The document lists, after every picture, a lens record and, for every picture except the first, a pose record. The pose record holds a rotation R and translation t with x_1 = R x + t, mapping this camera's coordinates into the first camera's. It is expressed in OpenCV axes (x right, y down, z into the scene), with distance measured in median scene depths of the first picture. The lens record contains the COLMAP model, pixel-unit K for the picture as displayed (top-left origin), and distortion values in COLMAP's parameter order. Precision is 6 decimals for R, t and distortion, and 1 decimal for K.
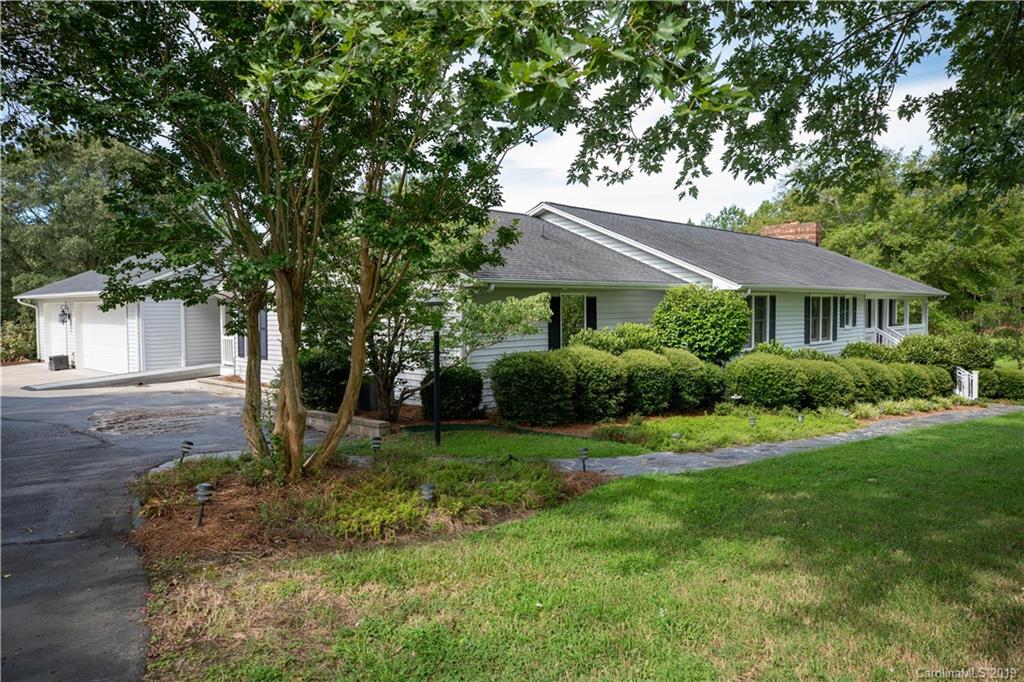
lens RADIAL K [[741.6, 0, 512.0], [0, 741.6, 341.0], [0, 0, 1]] dist [-0.049592, -0.000885]
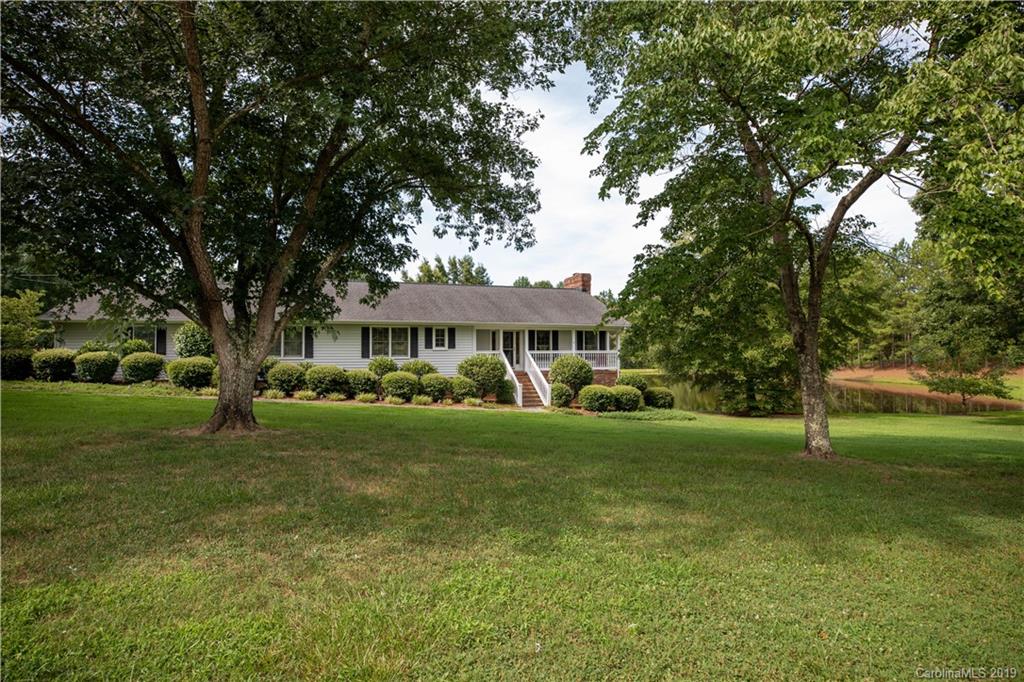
lens RADIAL K [[532.8, 0, 512.0], [0, 532.8, 341.0], [0, 0, 1]] dist [-0.000166, -0.000042]
pose [[0.868372, 0.000985, -0.495912, 1.227305], [-0.027834, 0.998519, -0.046755, 0.012880], [0.495132, 0.054403, 0.867113, 0.177394]]
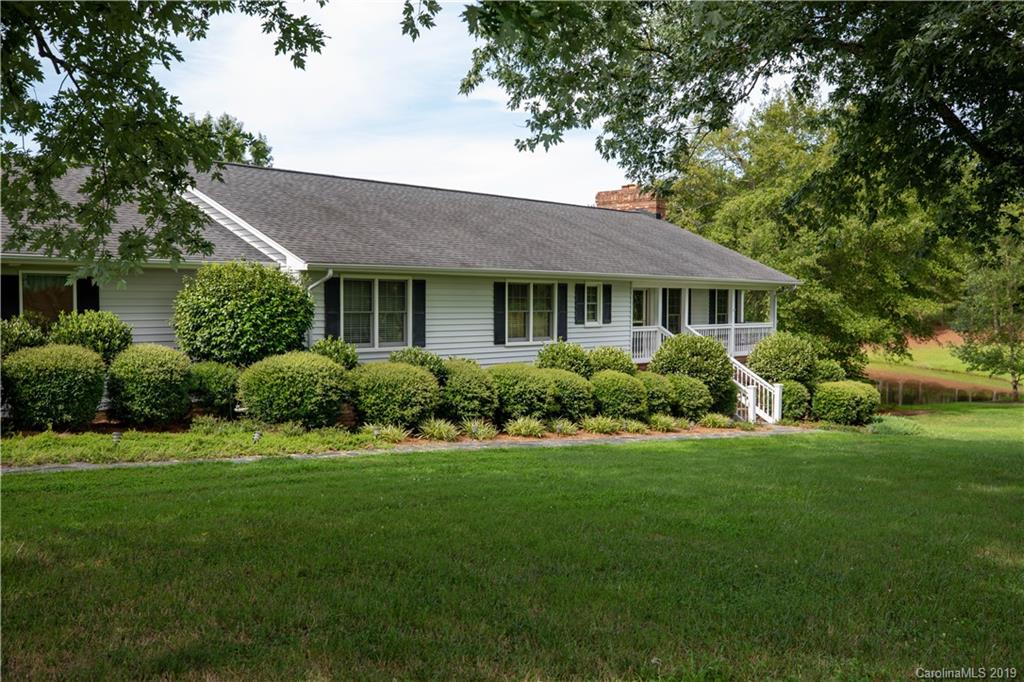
lens RADIAL K [[998.0, 0, 512.0], [0, 998.0, 341.0], [0, 0, 1]] dist [-0.002959, -0.003766]
pose [[0.999621, 0.006337, 0.026804, 0.387070], [-0.006129, 0.999951, -0.007819, 0.008135], [-0.026852, 0.007652, 0.999610, -0.022270]]
